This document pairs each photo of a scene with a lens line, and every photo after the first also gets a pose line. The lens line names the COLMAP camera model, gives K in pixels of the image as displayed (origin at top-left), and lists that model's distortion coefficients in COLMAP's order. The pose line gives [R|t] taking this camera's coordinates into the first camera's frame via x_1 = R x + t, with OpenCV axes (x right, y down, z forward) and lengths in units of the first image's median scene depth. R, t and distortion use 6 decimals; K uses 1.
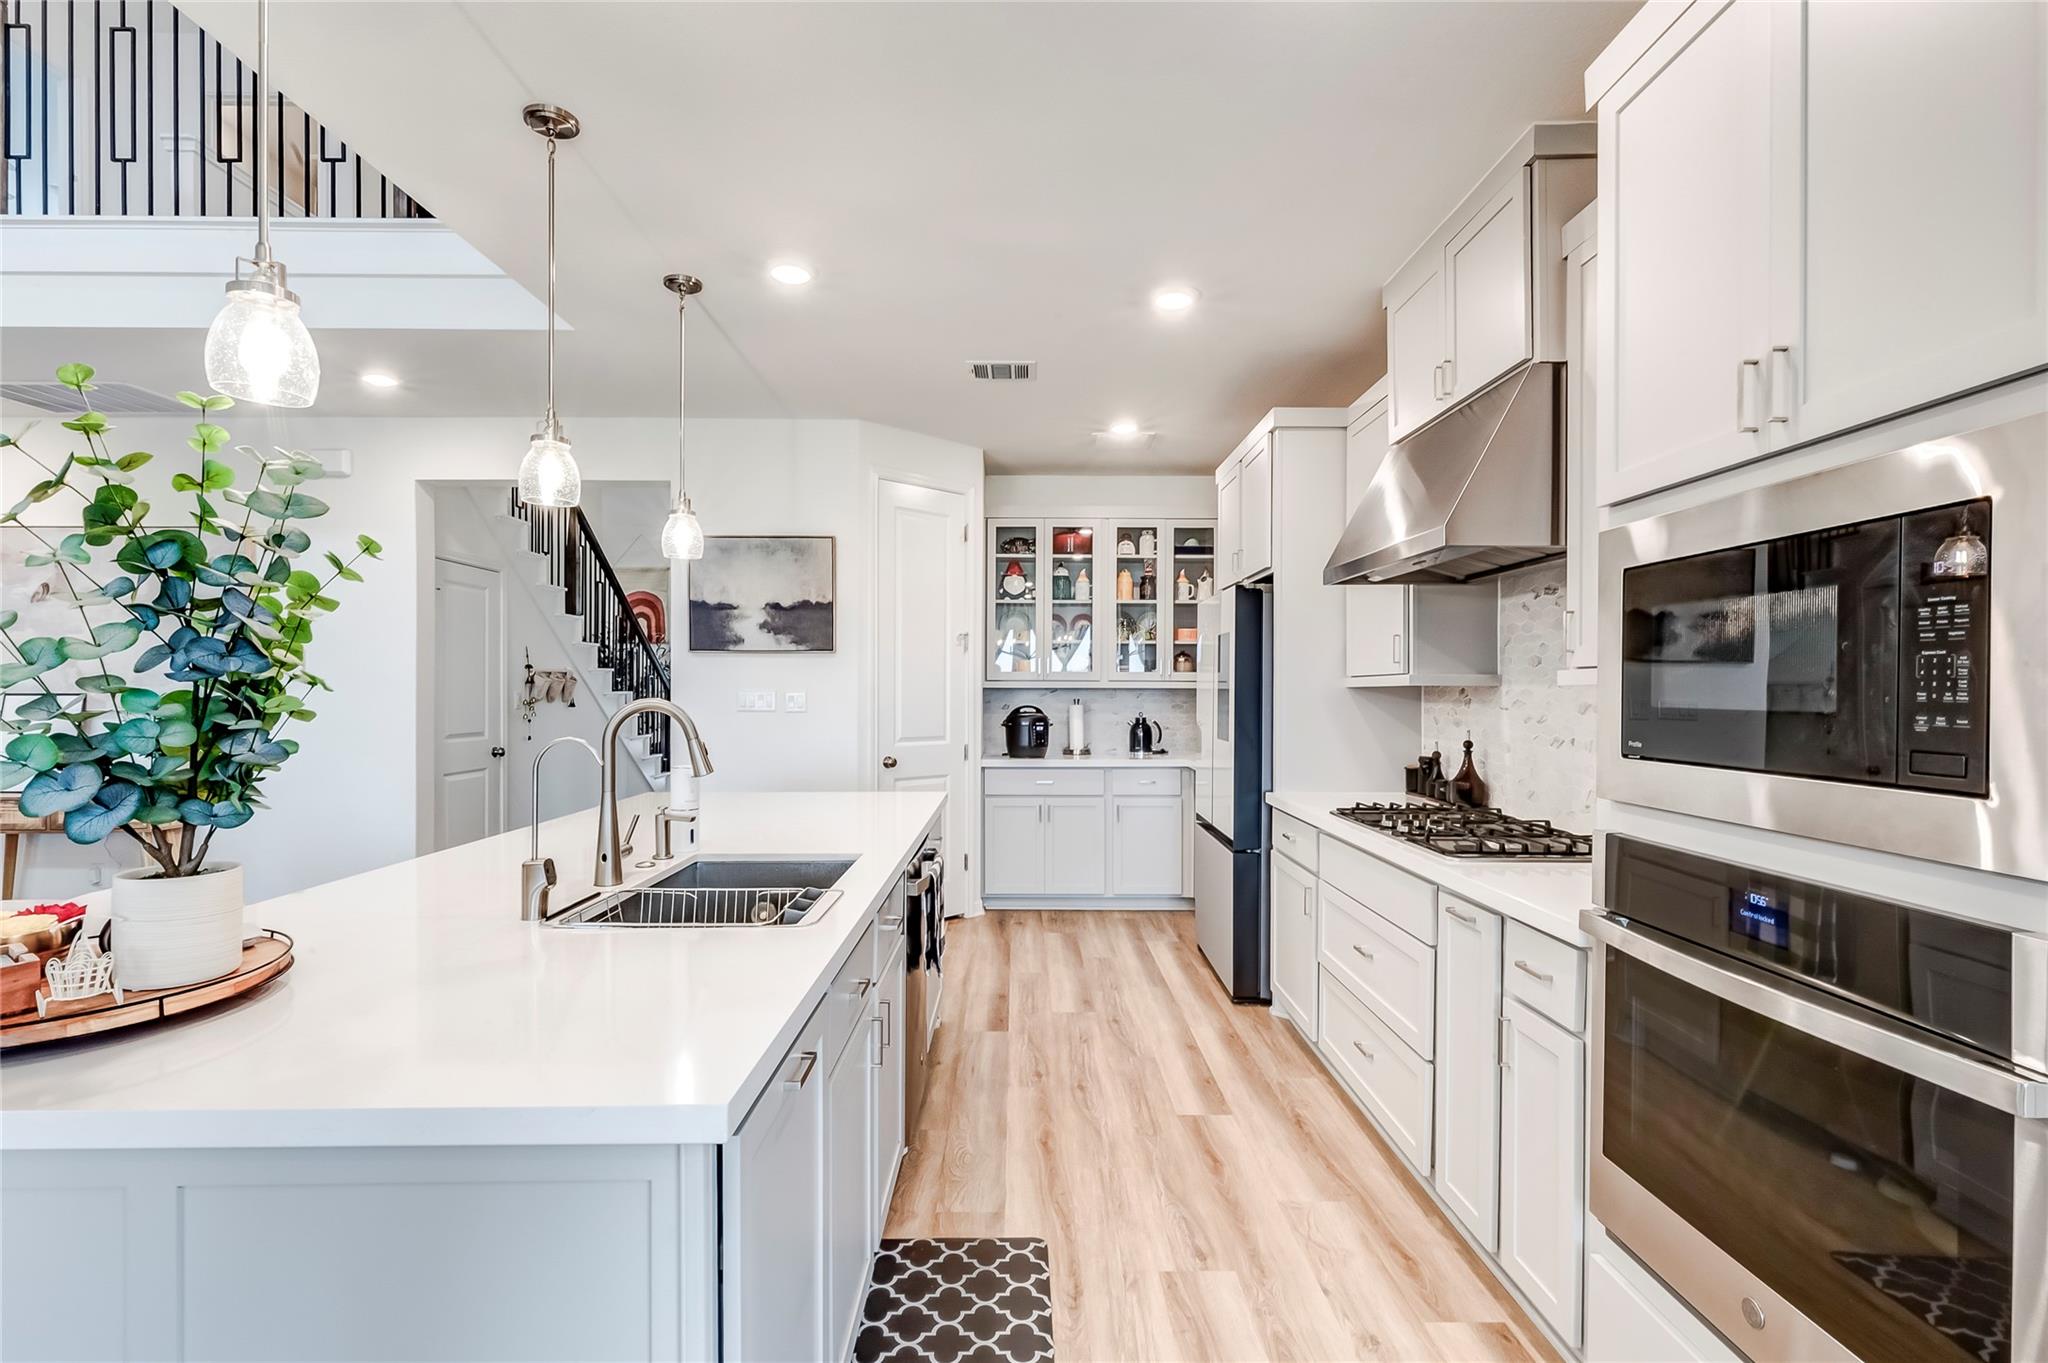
lens RADIAL K [[935.6, 0, 1021.3], [0, 935.6, 690.0], [0, 0, 1]] dist [0.003258, 0.000747]
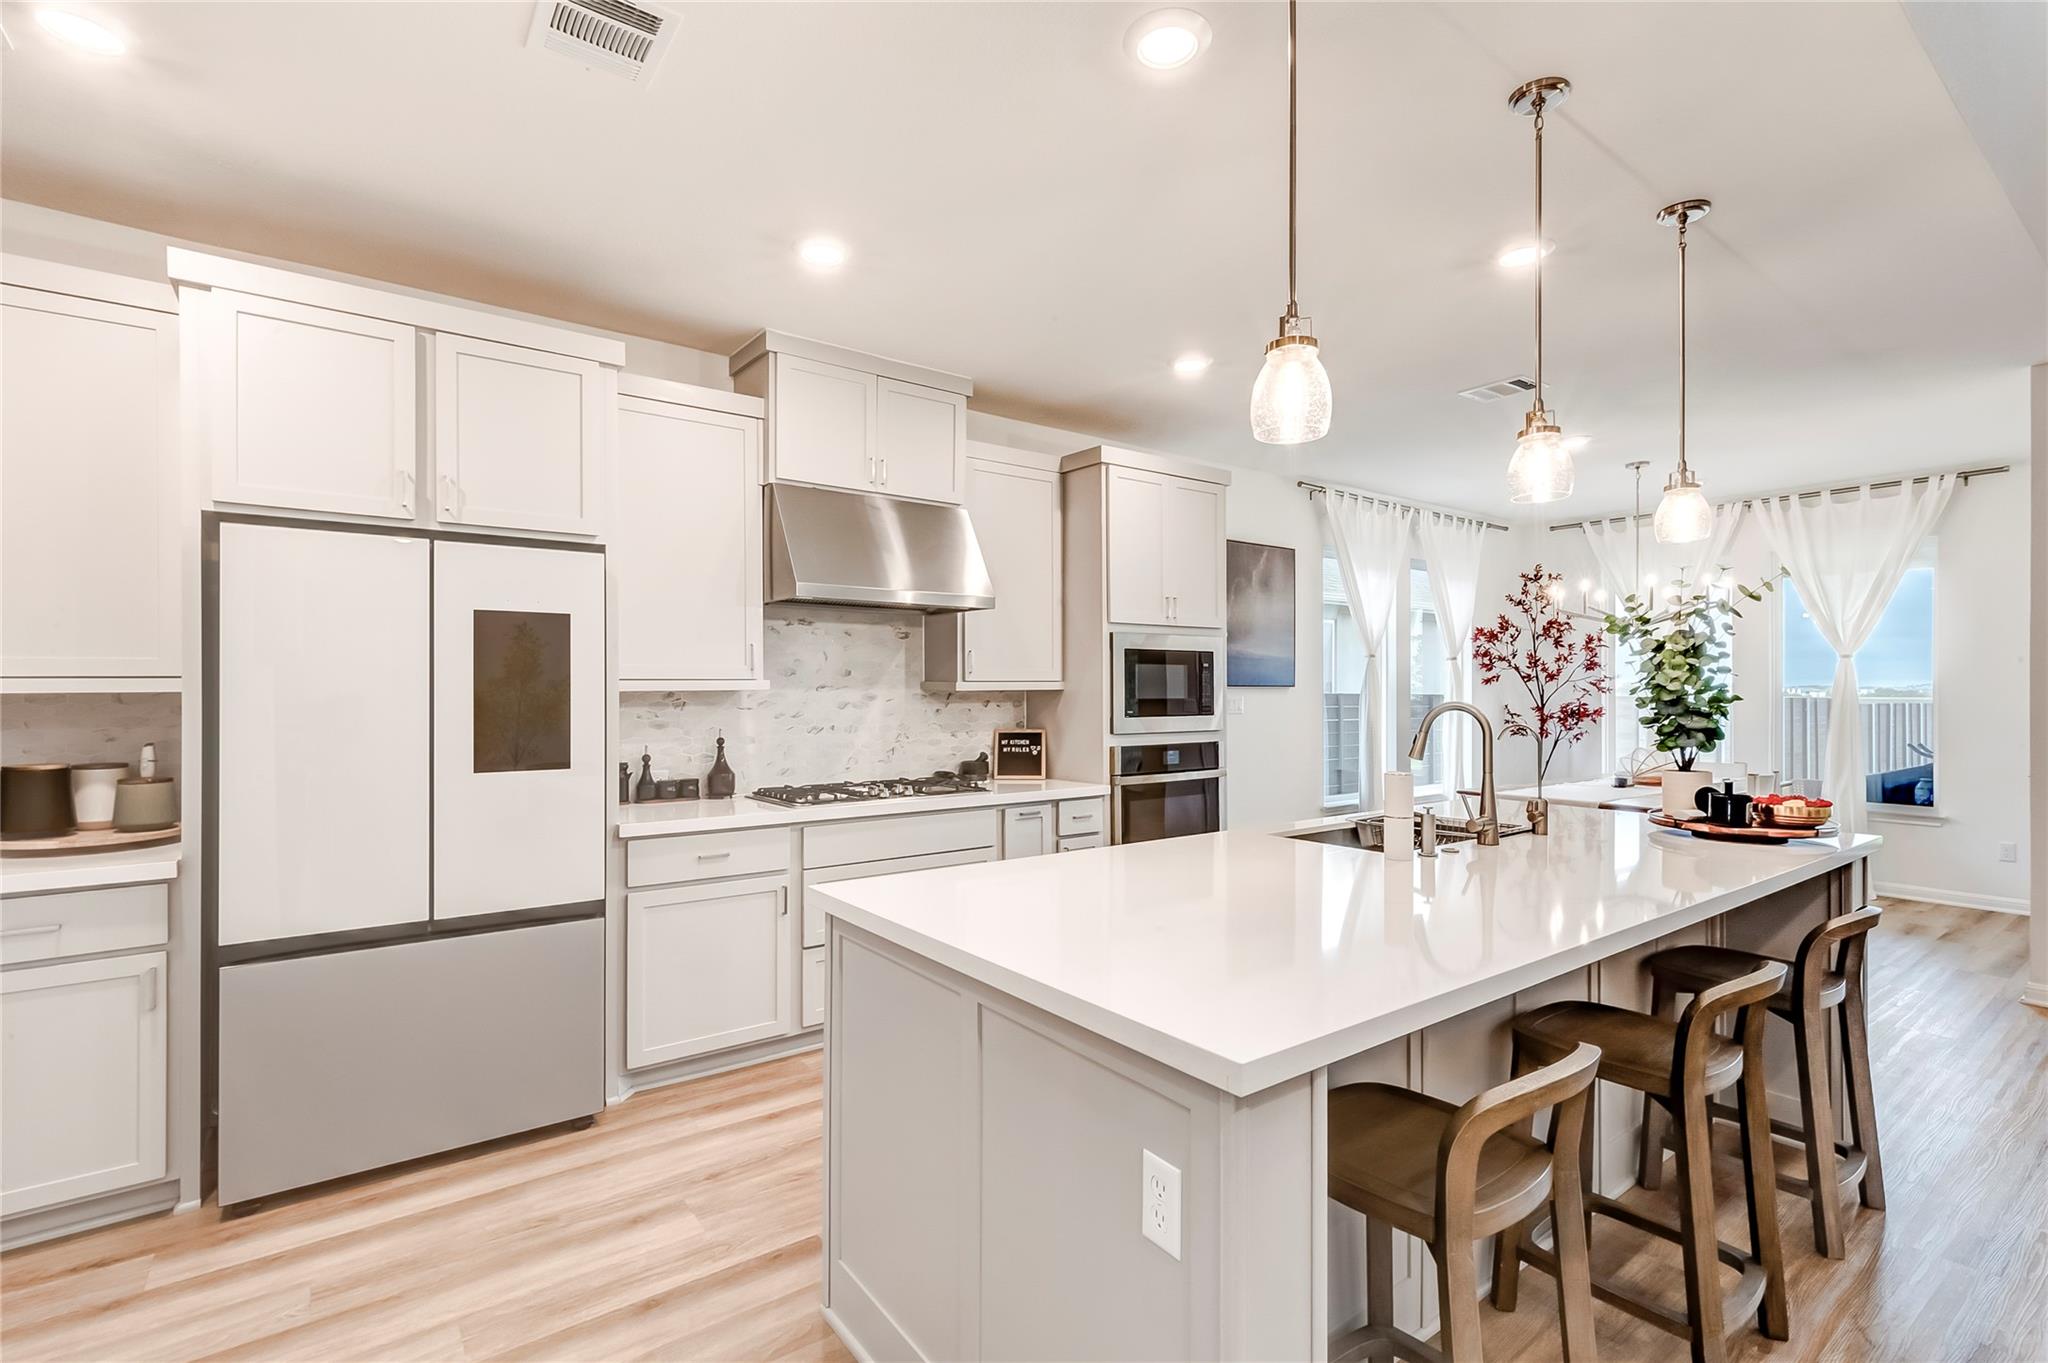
lens RADIAL K [[935.6, 0, 1021.3], [0, 935.6, 690.0], [0, 0, 1]] dist [0.003258, 0.000747]
pose [[-0.593944, -0.001161, 0.804505, -0.453844], [0.001177, 0.999997, 0.002312, -0.004694], [-0.804505, 0.002320, -0.593941, 0.945132]]
